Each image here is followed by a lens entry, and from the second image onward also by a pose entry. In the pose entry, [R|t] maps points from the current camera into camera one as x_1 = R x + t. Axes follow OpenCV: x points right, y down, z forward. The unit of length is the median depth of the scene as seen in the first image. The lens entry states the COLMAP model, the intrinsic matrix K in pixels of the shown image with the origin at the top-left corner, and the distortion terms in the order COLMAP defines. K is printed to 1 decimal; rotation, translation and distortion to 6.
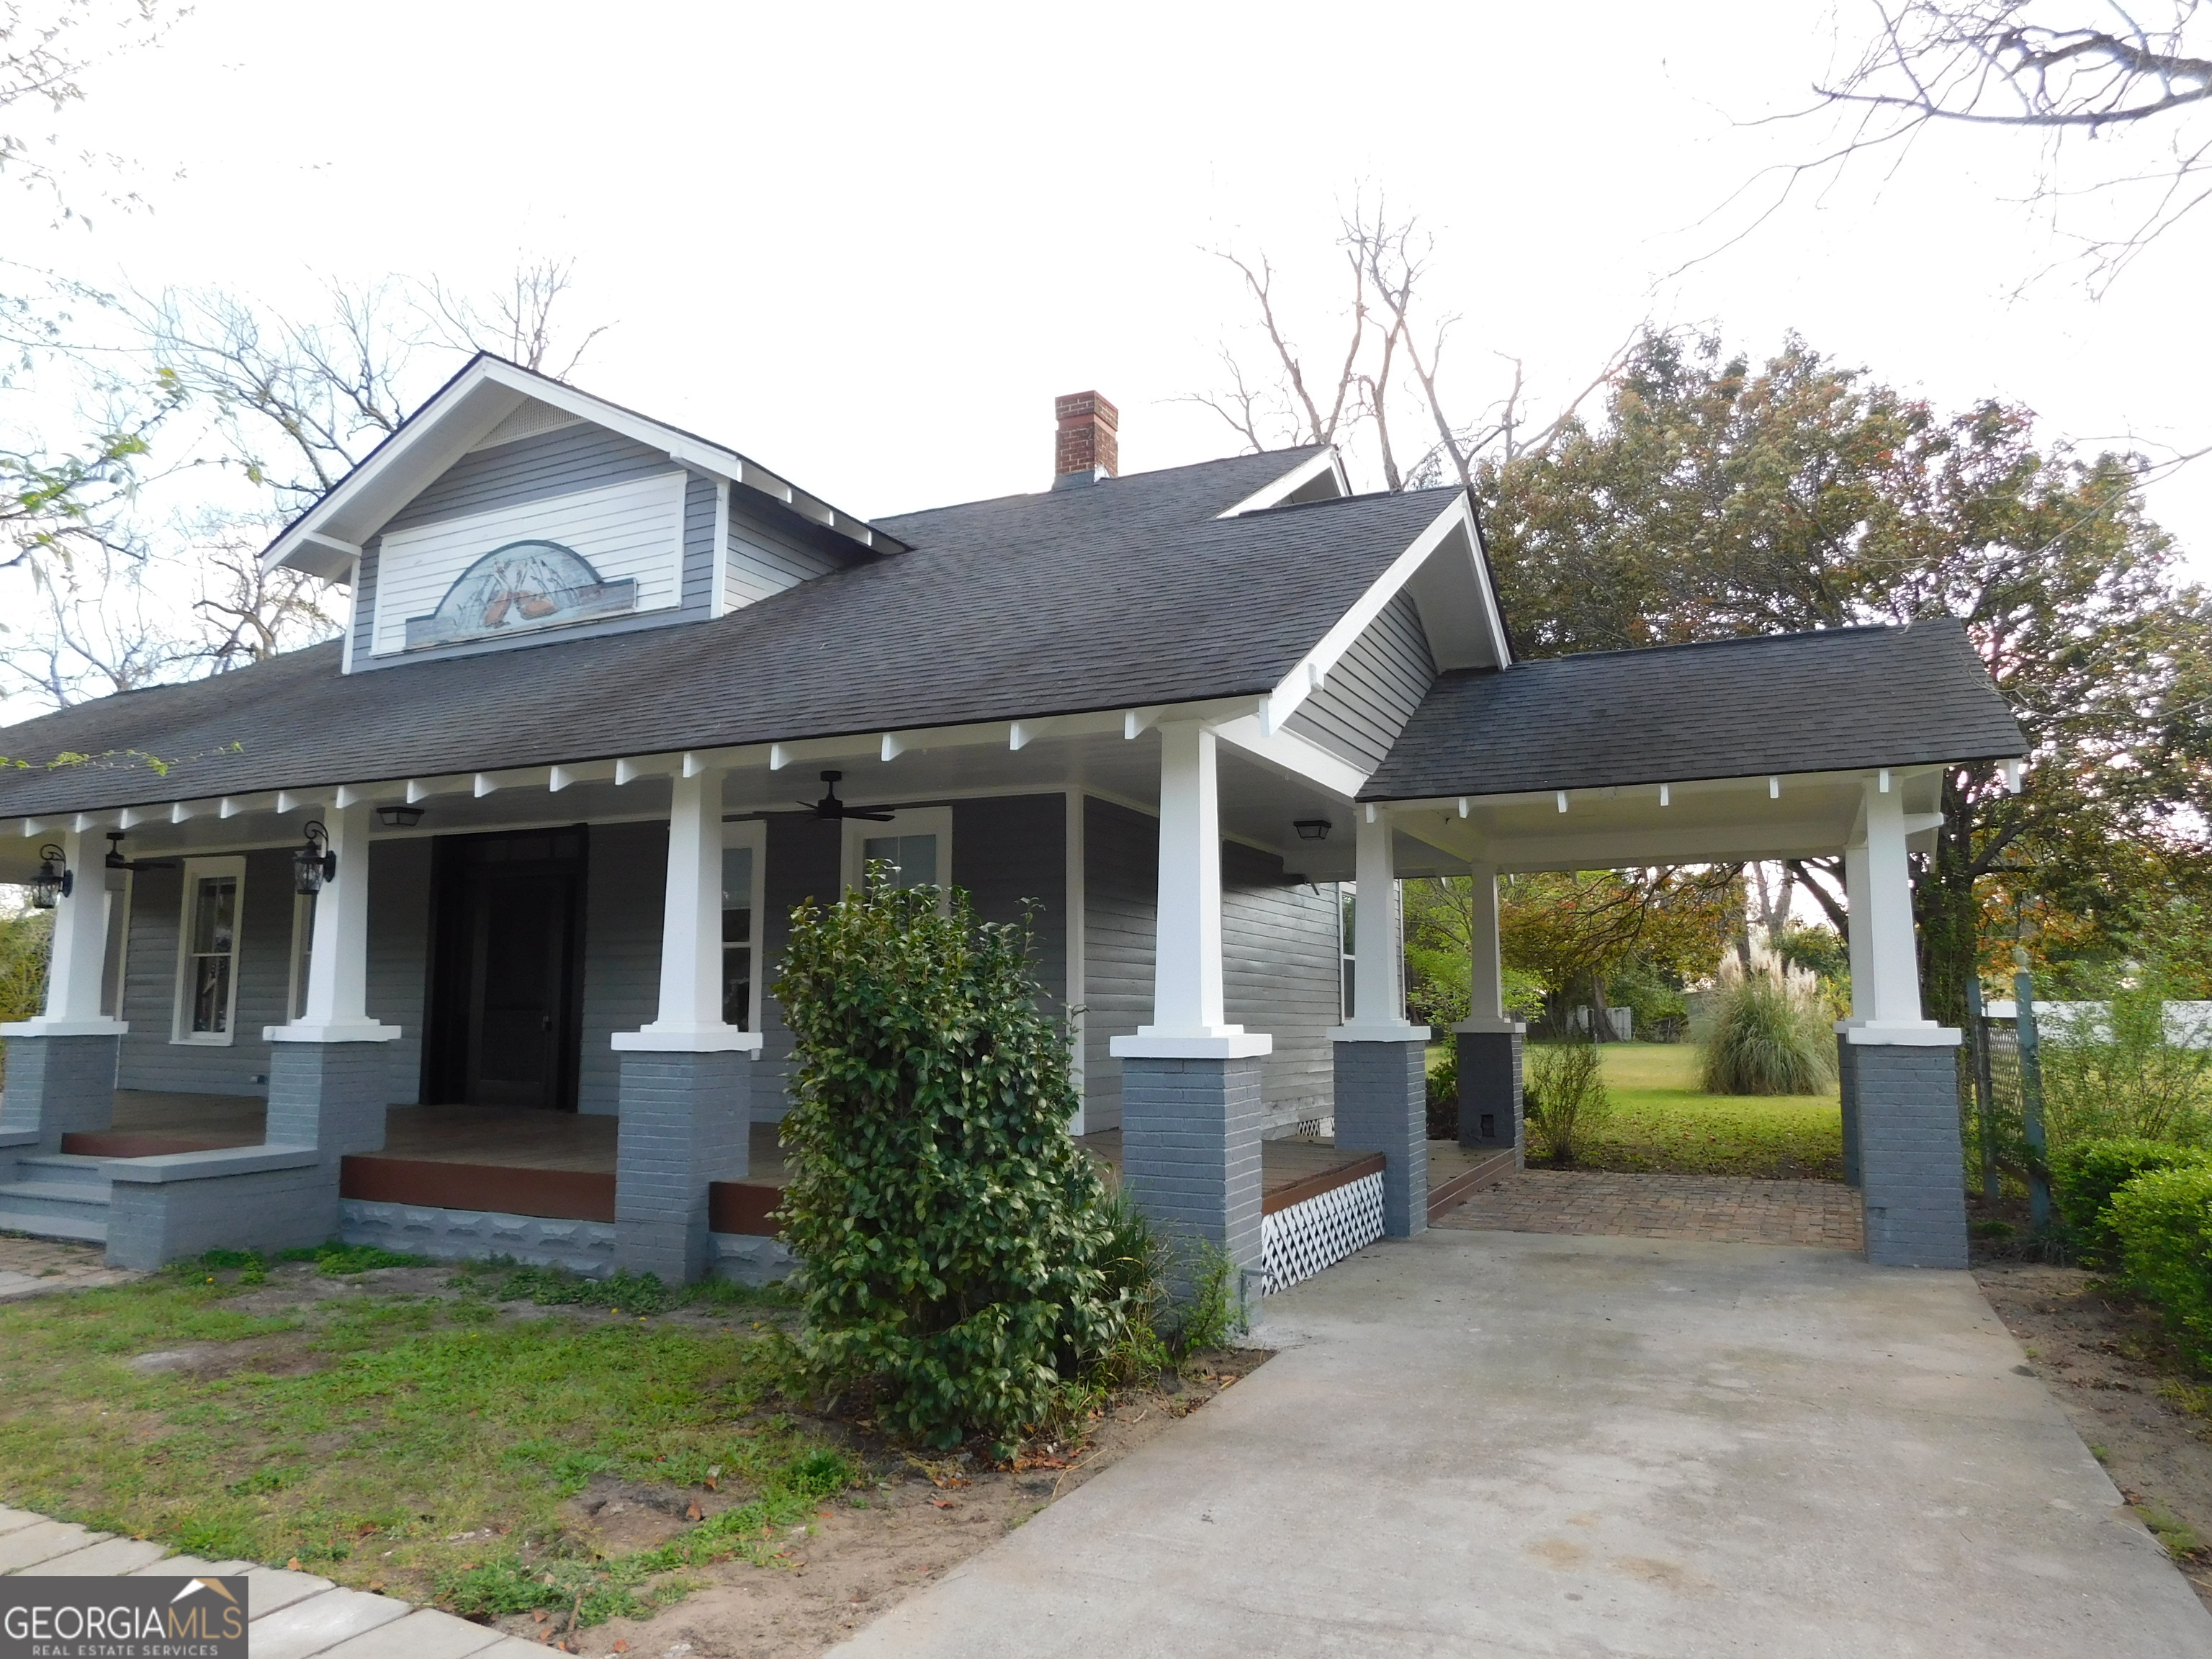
lens RADIAL K [[1464.0, 0, 1113.5], [0, 1464.0, 823.6], [0, 0, 1]] dist [-0.070824, 0.057775]
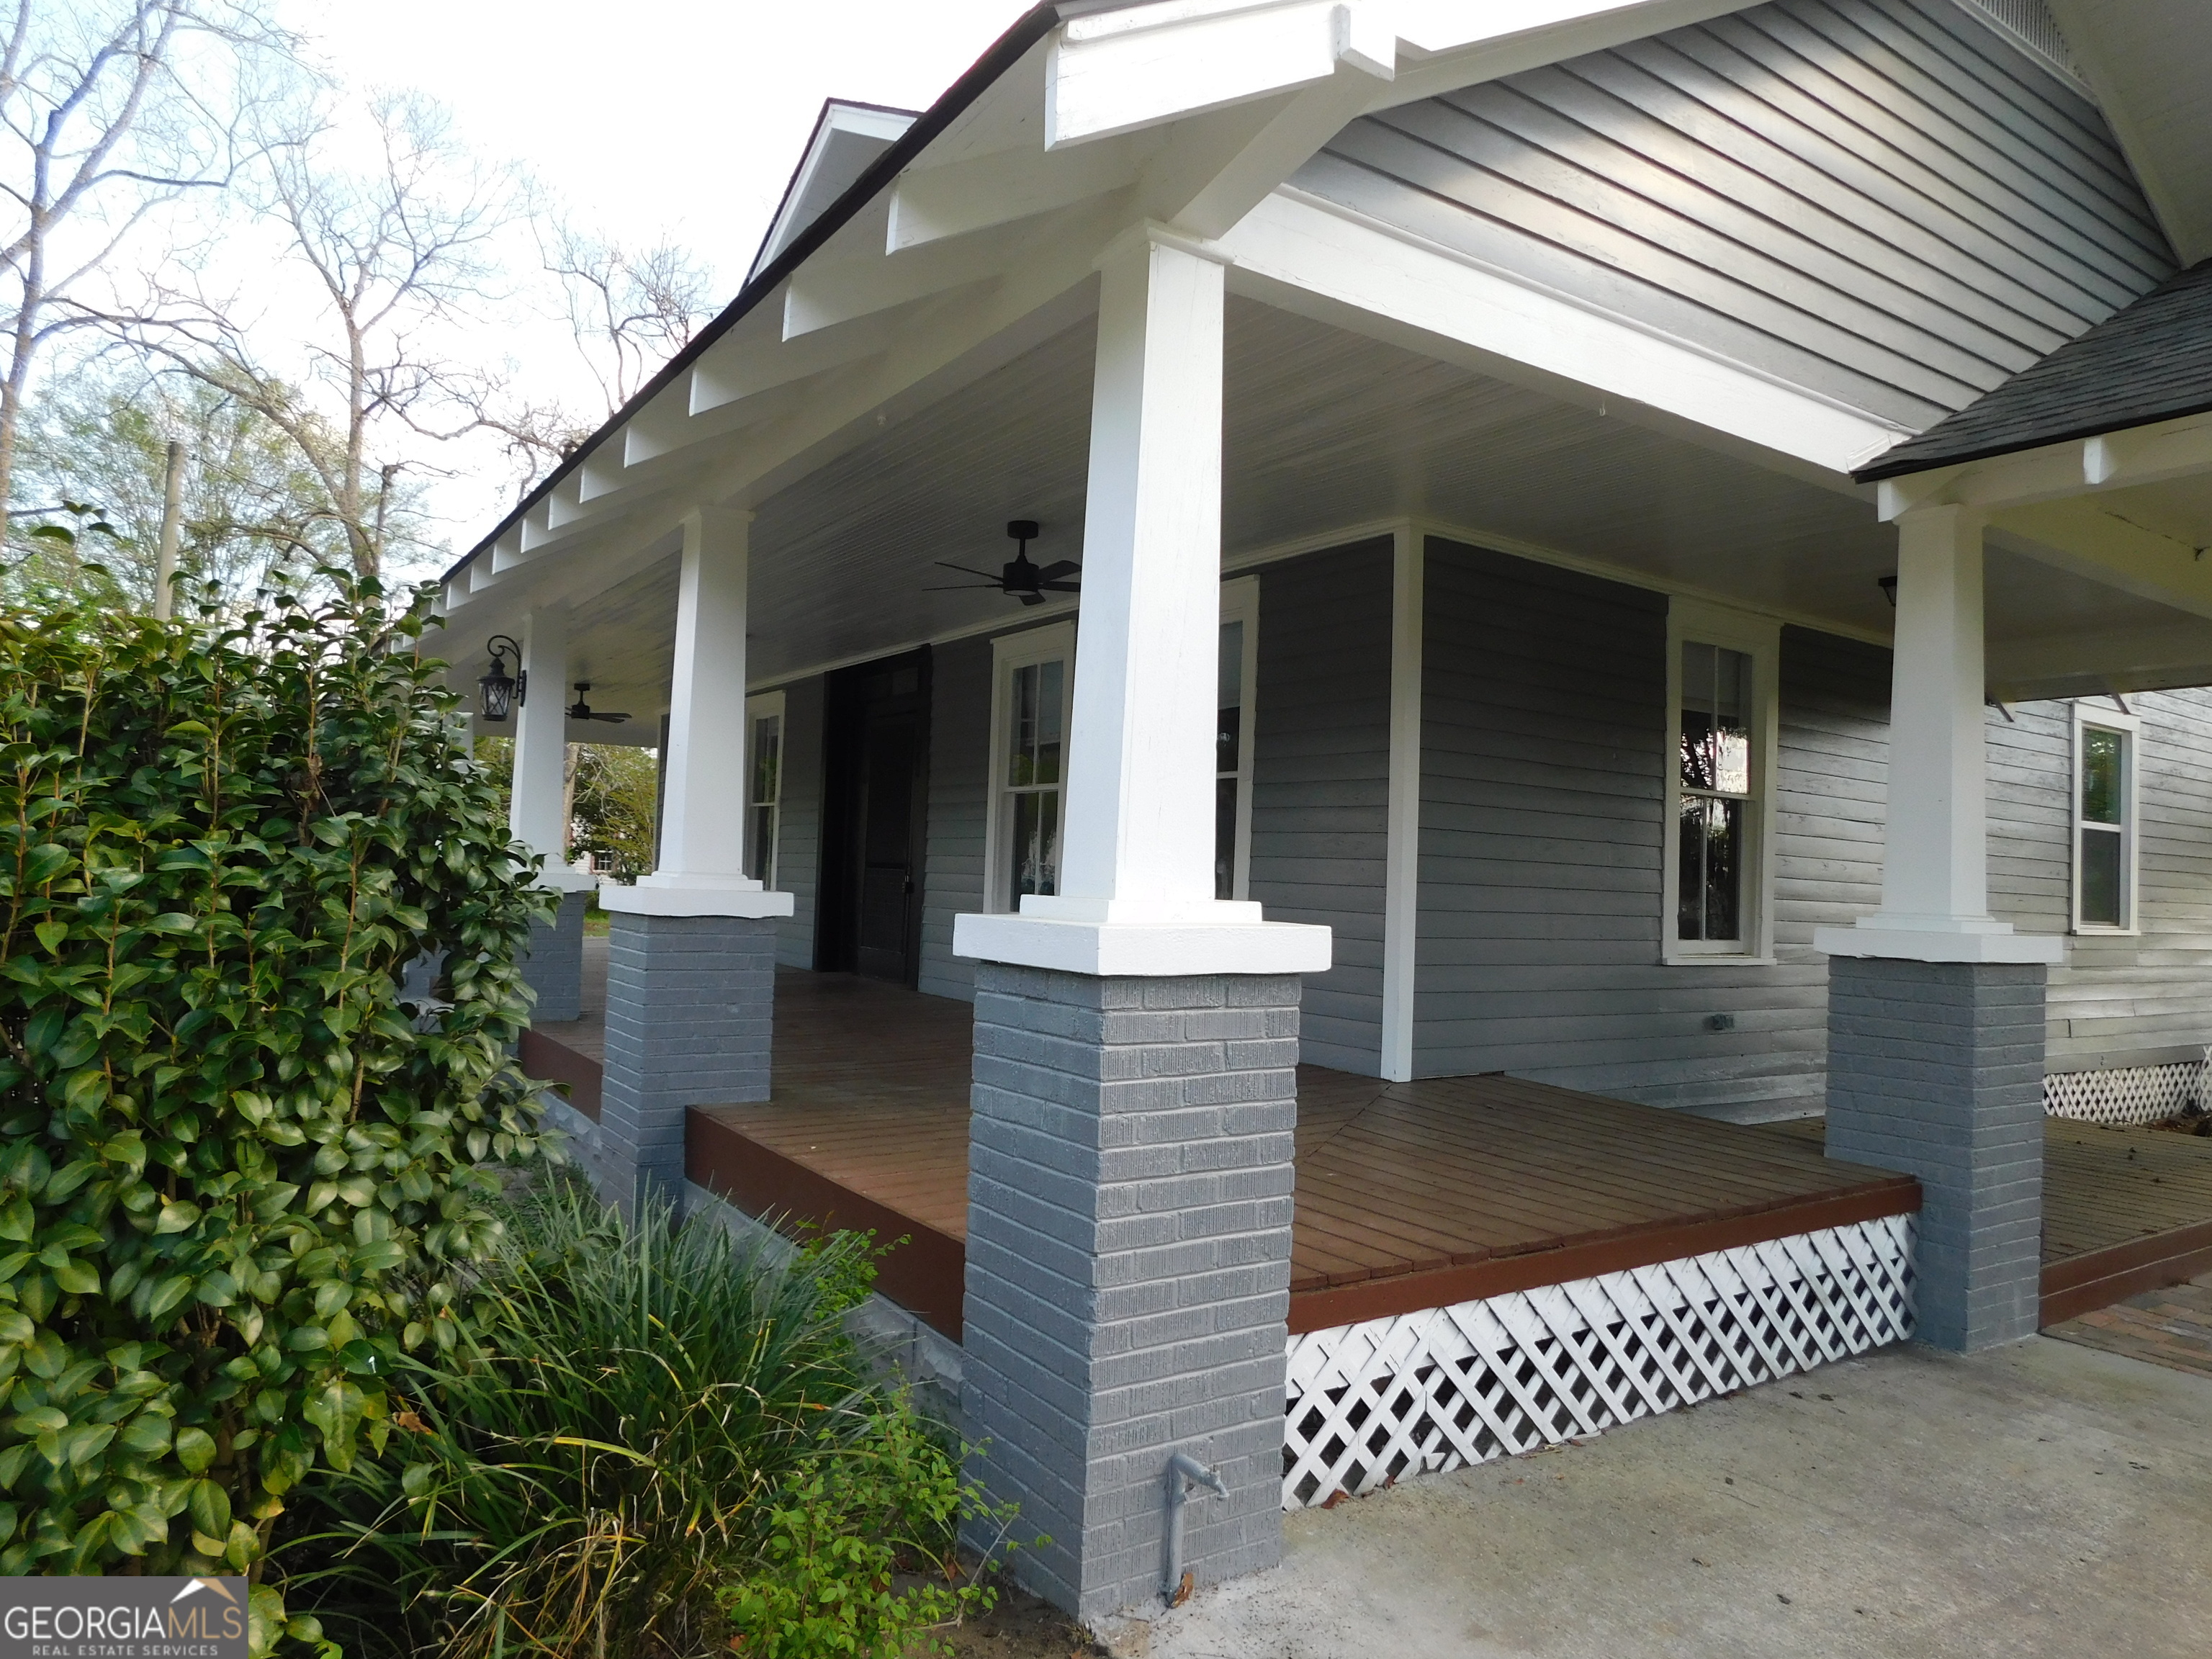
lens RADIAL K [[1464.0, 0, 1113.5], [0, 1464.0, 823.6], [0, 0, 1]] dist [-0.070824, 0.057775]
pose [[0.855898, 0.011578, -0.517015, 0.152102], [0.029209, 0.997071, 0.070682, 0.044136], [0.516319, -0.075598, 0.853053, 0.326113]]
